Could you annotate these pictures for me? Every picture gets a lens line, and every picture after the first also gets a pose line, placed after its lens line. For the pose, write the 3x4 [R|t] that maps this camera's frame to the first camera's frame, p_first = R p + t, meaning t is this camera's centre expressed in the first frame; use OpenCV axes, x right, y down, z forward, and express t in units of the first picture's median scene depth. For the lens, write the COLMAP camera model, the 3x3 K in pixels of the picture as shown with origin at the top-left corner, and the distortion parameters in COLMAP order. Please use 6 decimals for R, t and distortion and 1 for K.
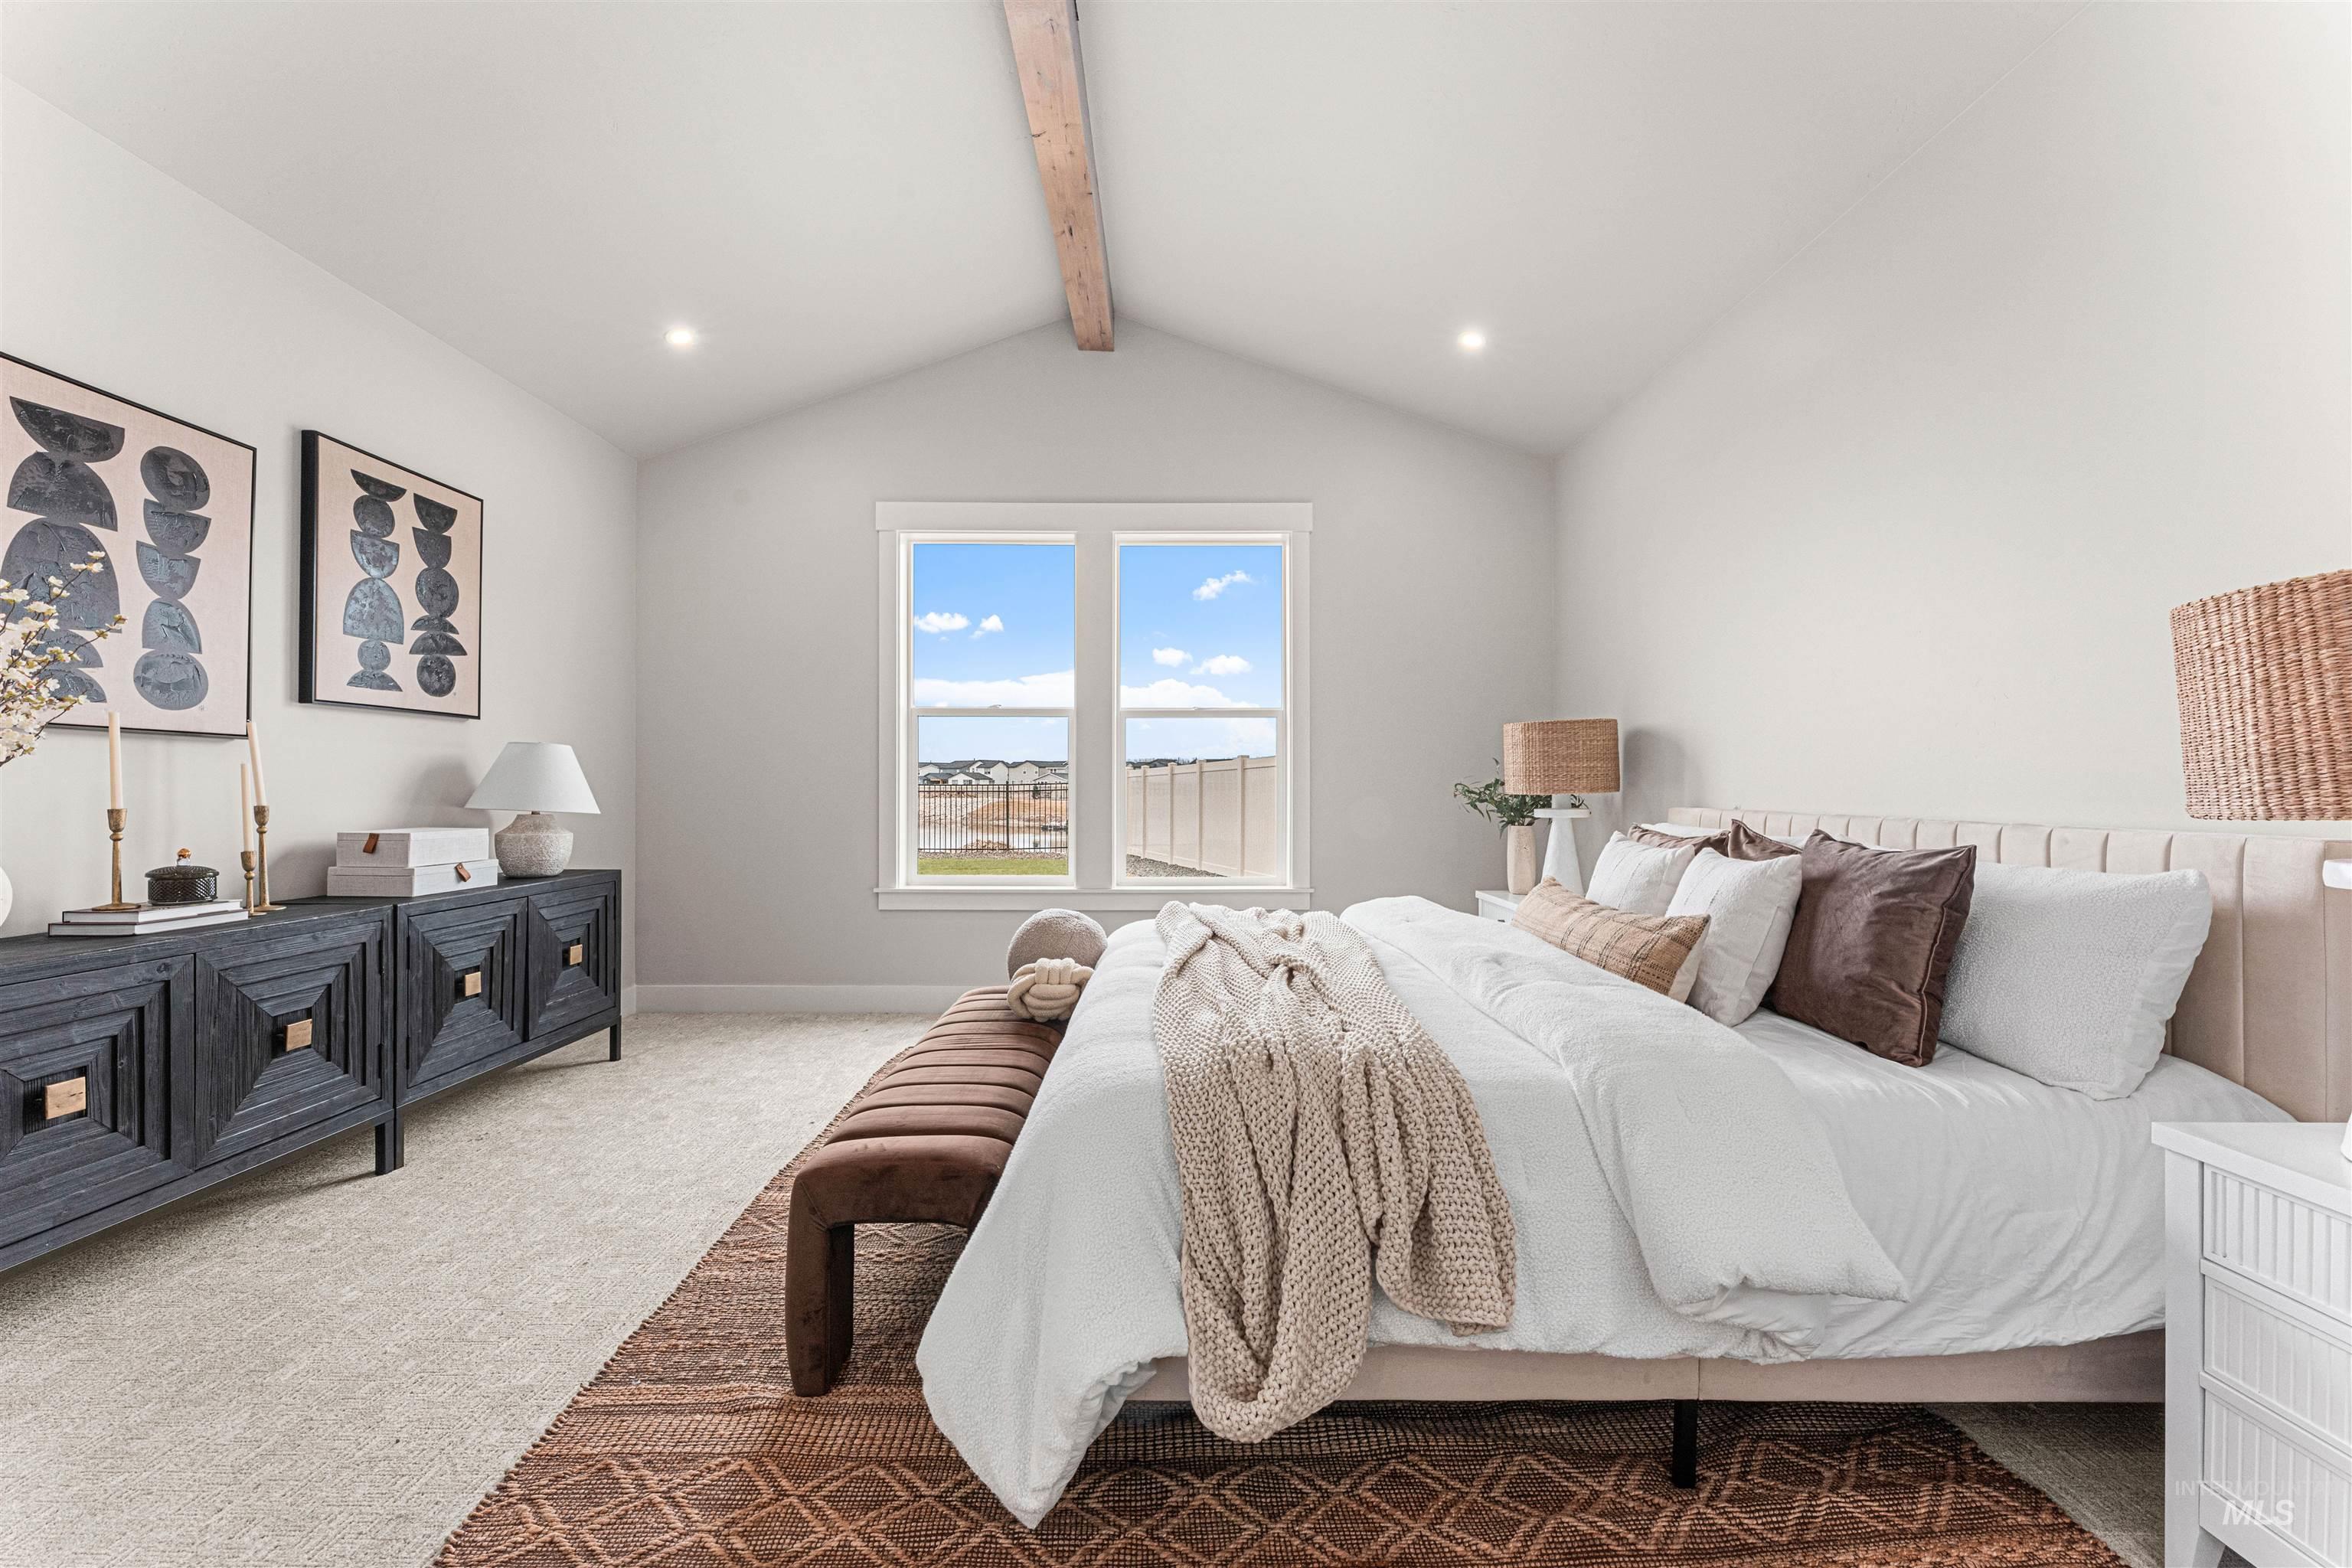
lens RADIAL K [[945.6, 0, 1189.4], [0, 945.6, 784.1], [0, 0, 1]] dist [-0.000804, 0.000422]
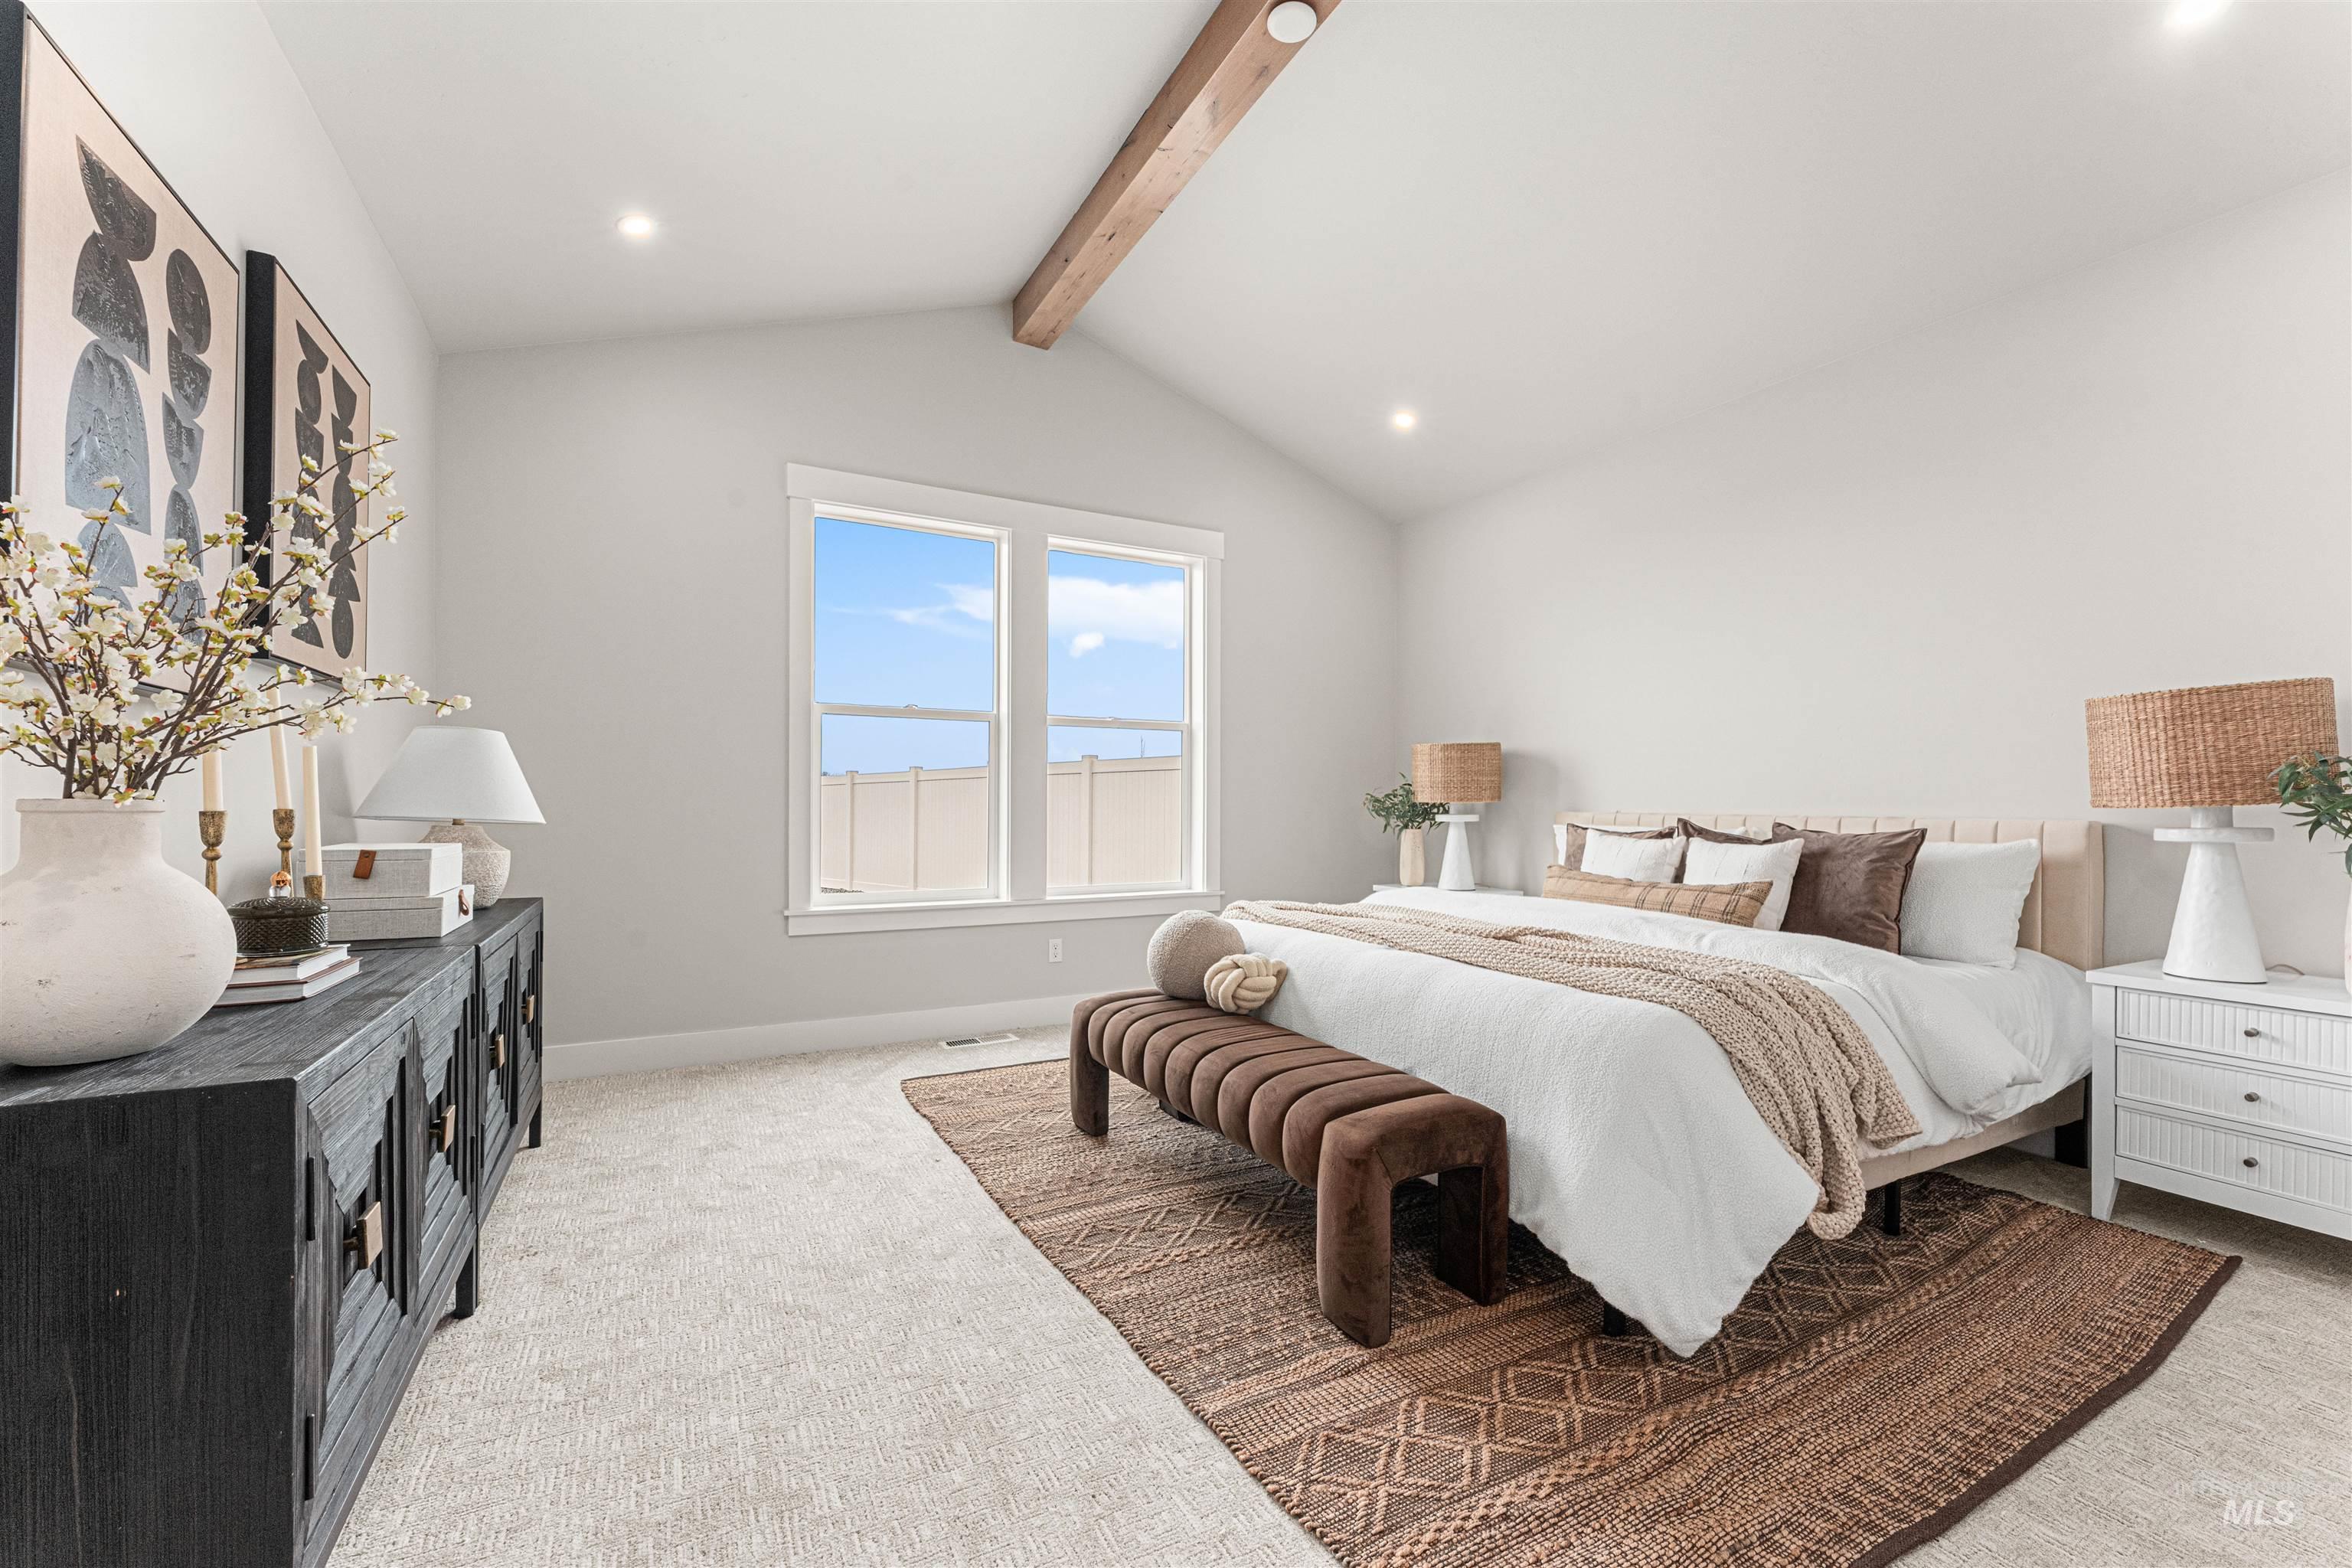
lens RADIAL K [[945.6, 0, 1237.6], [0, 945.6, 801.9], [0, 0, 1]] dist [-0.000804, 0.000422]
pose [[0.879190, 0.002375, 0.476466, -0.828110], [-0.003946, 0.999990, 0.002297, 0.016109], [-0.476456, -0.003899, 0.879190, 0.097901]]
